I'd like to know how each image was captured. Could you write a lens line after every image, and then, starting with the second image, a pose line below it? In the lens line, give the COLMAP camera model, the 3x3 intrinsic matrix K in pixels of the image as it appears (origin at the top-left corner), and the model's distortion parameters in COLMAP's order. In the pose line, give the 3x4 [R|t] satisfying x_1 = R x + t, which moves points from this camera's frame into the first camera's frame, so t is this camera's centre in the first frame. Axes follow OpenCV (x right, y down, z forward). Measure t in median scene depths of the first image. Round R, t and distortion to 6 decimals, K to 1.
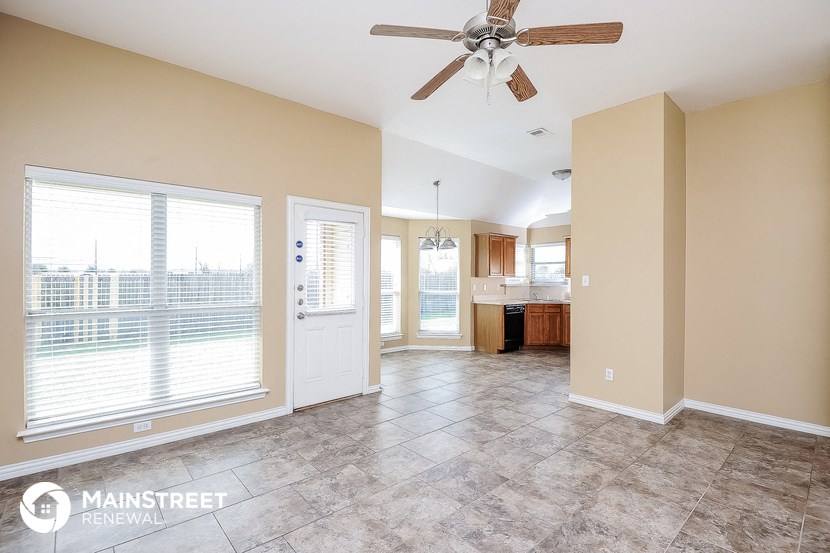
lens RADIAL K [[382.6, 0, 416.3], [0, 382.6, 281.5], [0, 0, 1]] dist [0.015081, -0.010432]
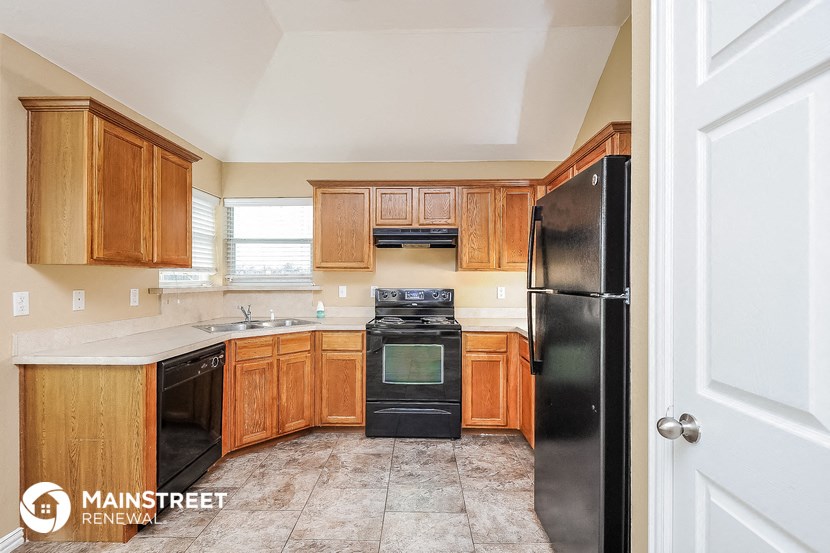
lens RADIAL K [[382.6, 0, 416.4], [0, 382.6, 275.5], [0, 0, 1]] dist [0.015081, -0.010432]
pose [[0.684230, 0.001087, 0.729265, 0.144765], [0.009683, 0.999897, -0.010576, 0.002235], [-0.729202, 0.014298, 0.684150, 0.622487]]
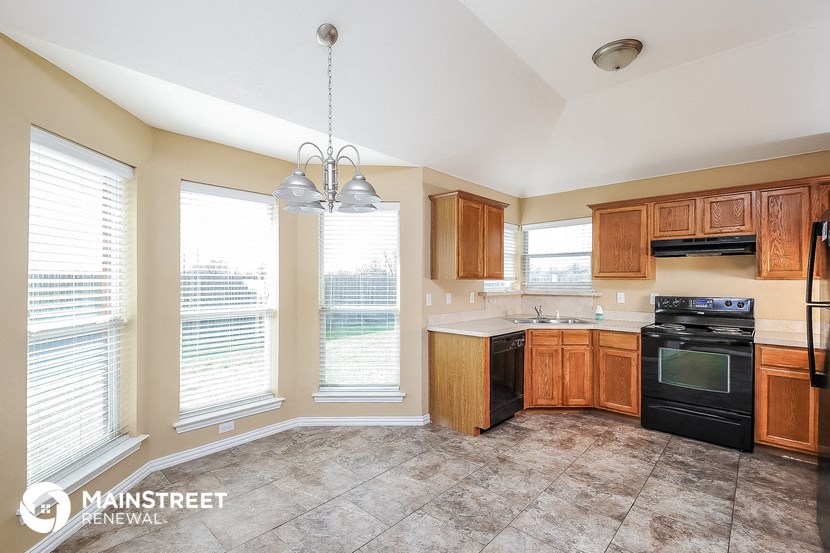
lens RADIAL K [[382.6, 0, 408.4], [0, 382.6, 277.0], [0, 0, 1]] dist [0.015081, -0.010432]
pose [[0.996478, -0.002147, 0.083823, 0.080715], [0.003499, 0.999866, -0.015985, -0.006156], [-0.083777, 0.016222, 0.996352, 0.489299]]
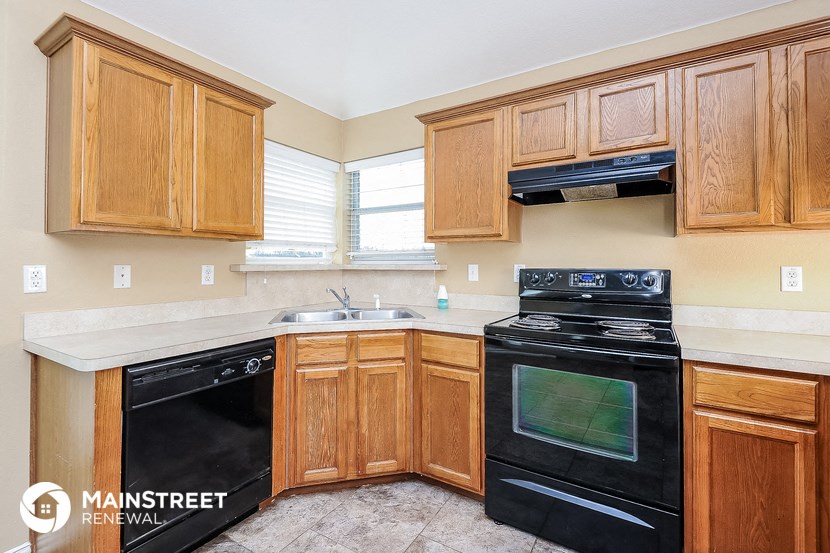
lens RADIAL K [[382.6, 0, 403.8], [0, 382.6, 255.6], [0, 0, 1]] dist [0.015081, -0.010432]
pose [[0.965281, -0.003158, 0.261193, 0.304991], [0.009912, 0.999650, -0.024546, 0.010293], [-0.261024, 0.026283, 0.964974, 0.725885]]
